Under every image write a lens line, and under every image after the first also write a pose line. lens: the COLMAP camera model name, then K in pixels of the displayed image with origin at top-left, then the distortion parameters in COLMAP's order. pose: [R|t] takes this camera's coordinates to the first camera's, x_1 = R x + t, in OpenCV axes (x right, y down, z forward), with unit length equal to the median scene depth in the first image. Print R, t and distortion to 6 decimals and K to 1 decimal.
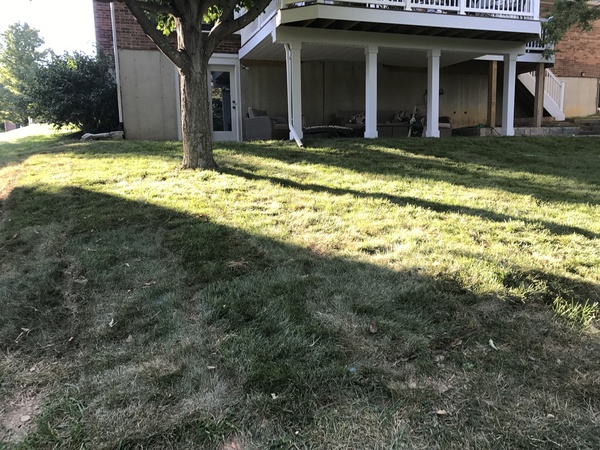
lens RADIAL K [[497.6, 0, 303.8], [0, 497.6, 225.4], [0, 0, 1]] dist [0.039190, -0.039269]
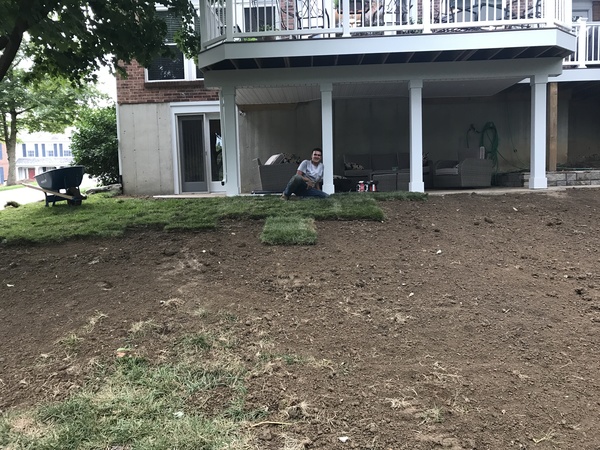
lens RADIAL K [[497.6, 0, 293.1], [0, 497.6, 221.6], [0, 0, 1]] dist [0.039190, -0.039269]
pose [[0.929973, 0.019705, -0.367099, 0.330968], [-0.045950, 0.996962, -0.062891, -0.066753], [0.364745, 0.075355, 0.928053, 0.202236]]
